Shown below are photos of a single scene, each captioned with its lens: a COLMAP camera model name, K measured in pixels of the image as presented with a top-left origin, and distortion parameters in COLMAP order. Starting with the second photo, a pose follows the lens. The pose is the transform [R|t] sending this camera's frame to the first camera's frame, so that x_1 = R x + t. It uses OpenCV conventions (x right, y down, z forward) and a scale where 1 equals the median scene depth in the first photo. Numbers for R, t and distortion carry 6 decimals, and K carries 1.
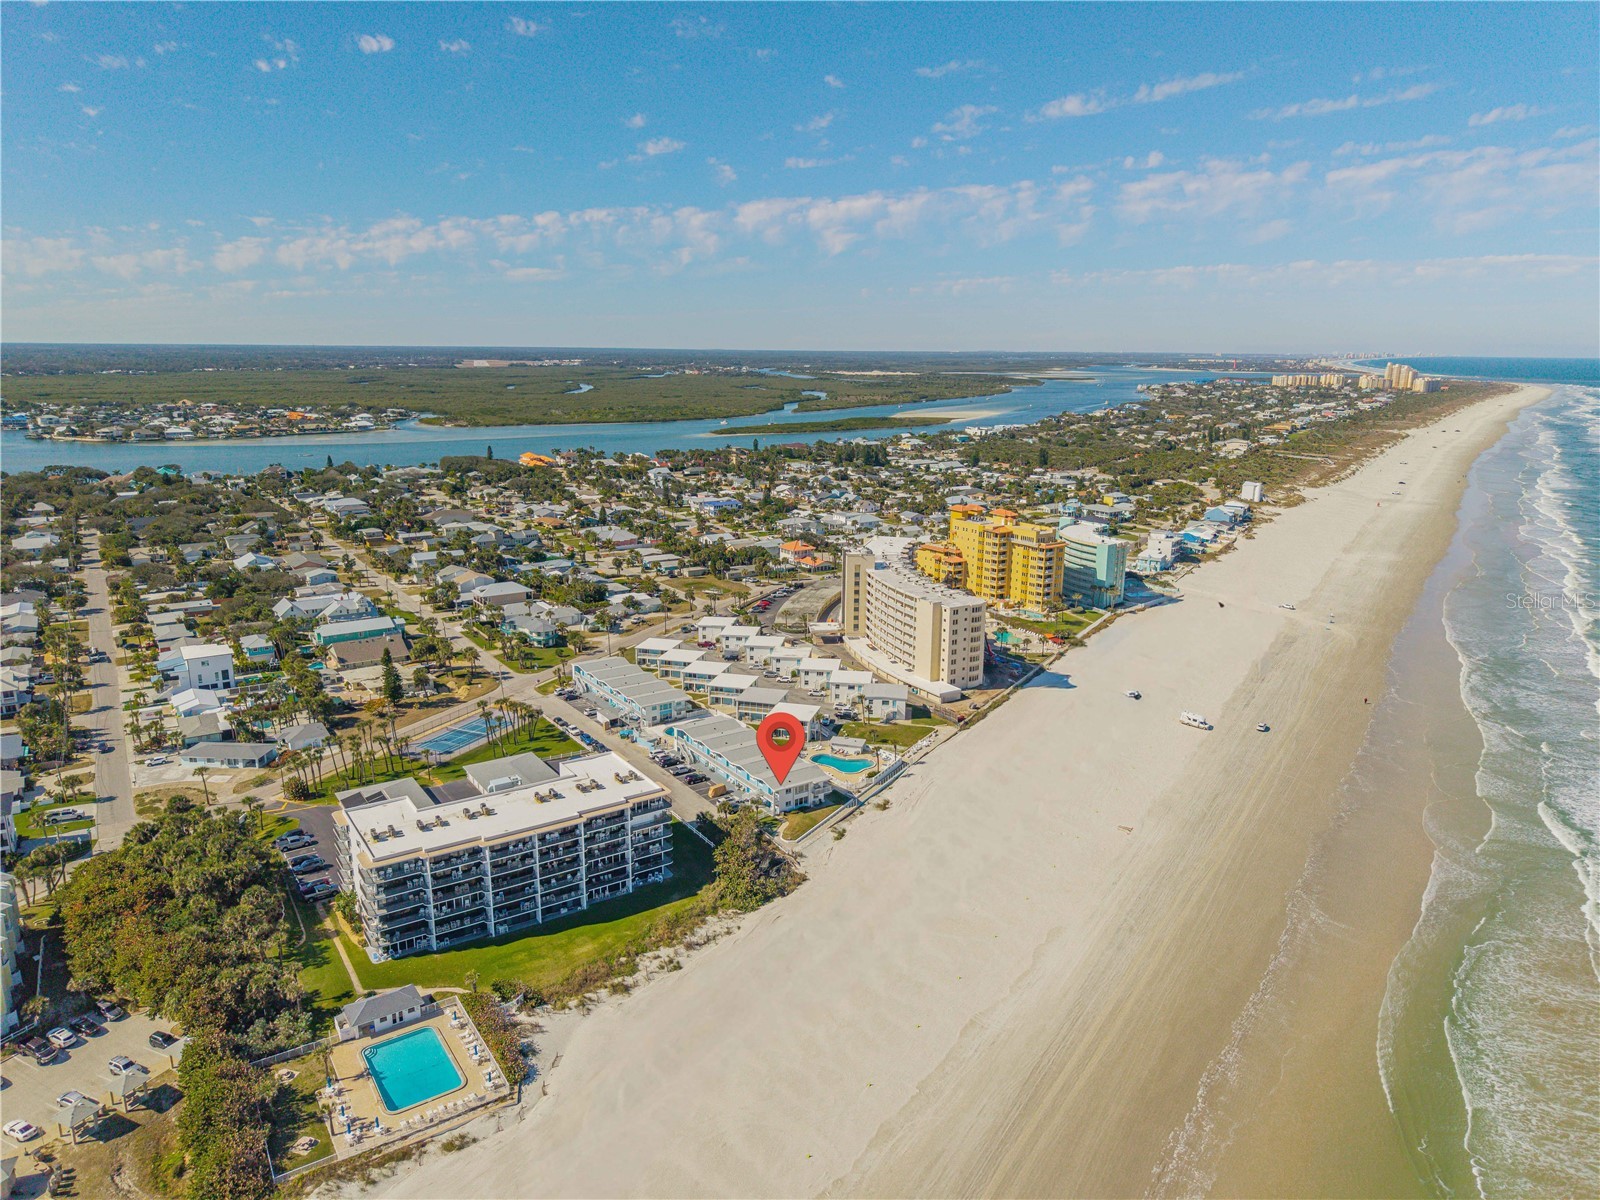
lens RADIAL K [[1026.0, 0, 800.0], [0, 1026.0, 600.0], [0, 0, 1]] dist [0.234068, -0.000486]
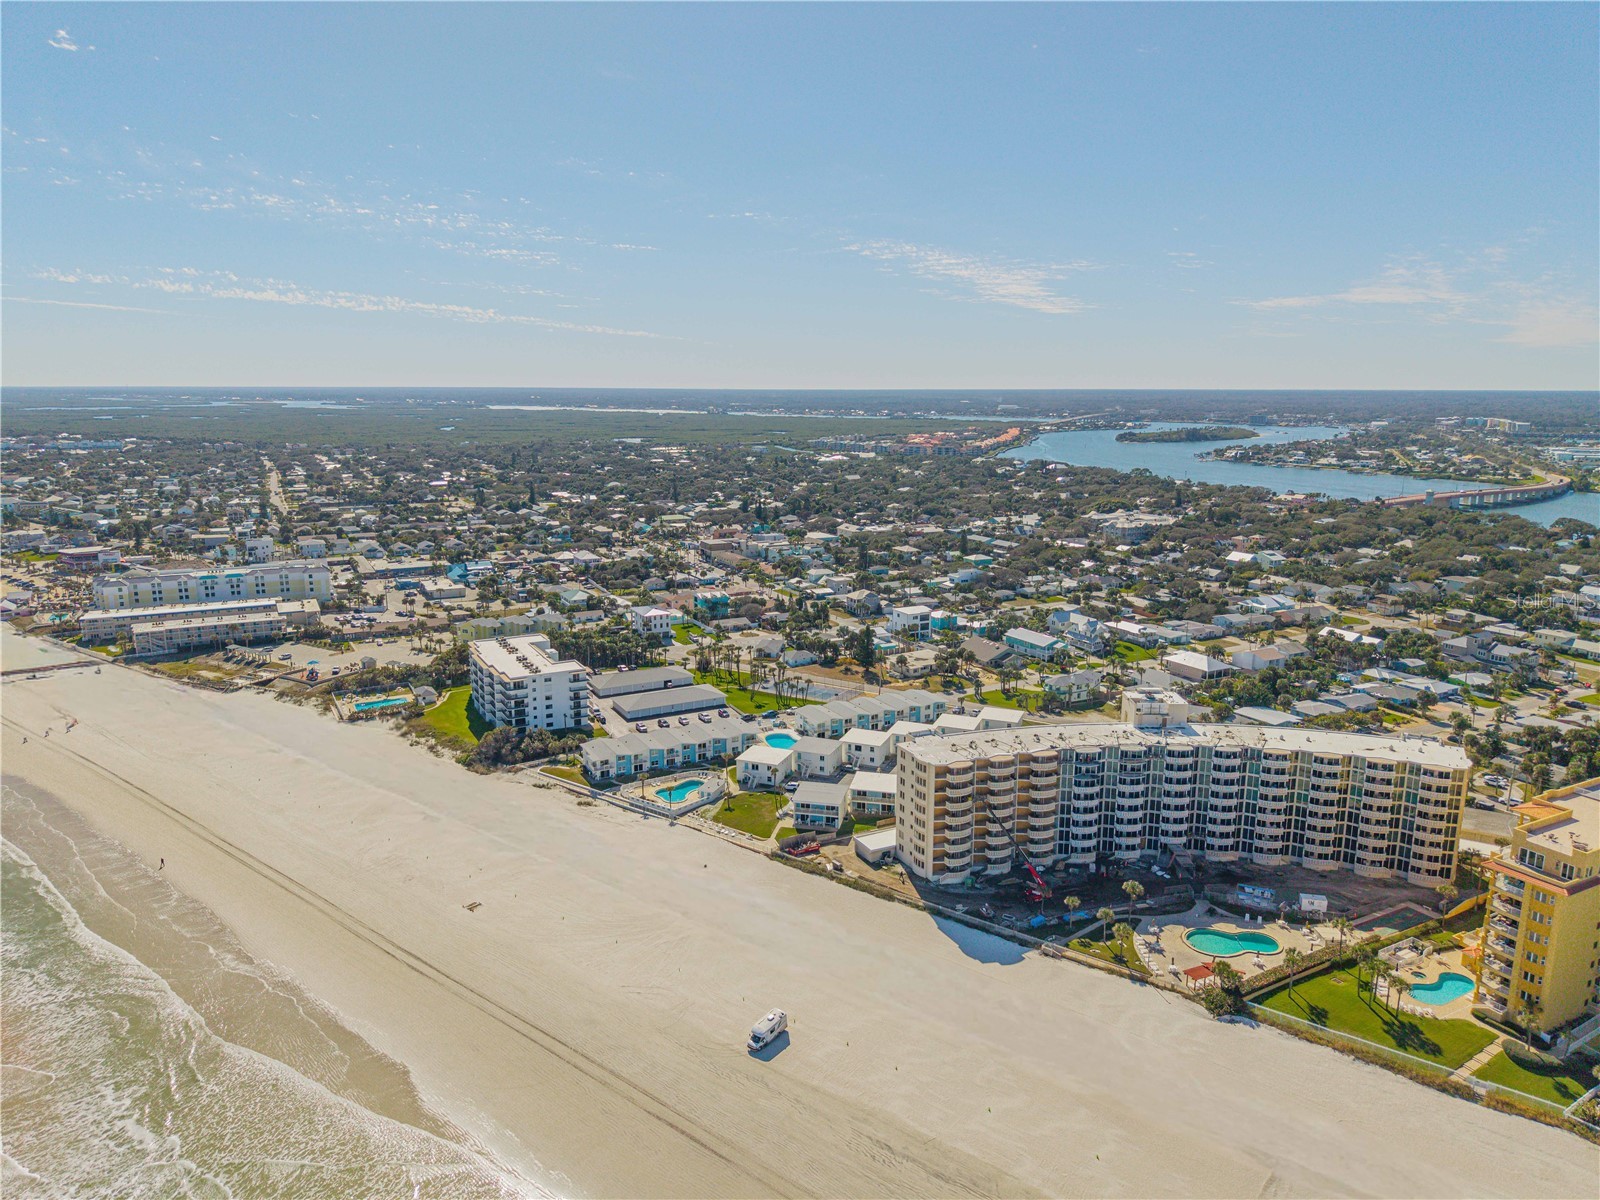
lens RADIAL K [[1026.0, 0, 800.0], [0, 1026.0, 600.0], [0, 0, 1]] dist [0.234068, -0.000486]
pose [[-0.061013, 0.203333, -0.977207, 0.730117], [-0.242122, 0.946775, 0.212118, -0.200035], [0.968325, 0.249546, -0.008534, 0.757981]]
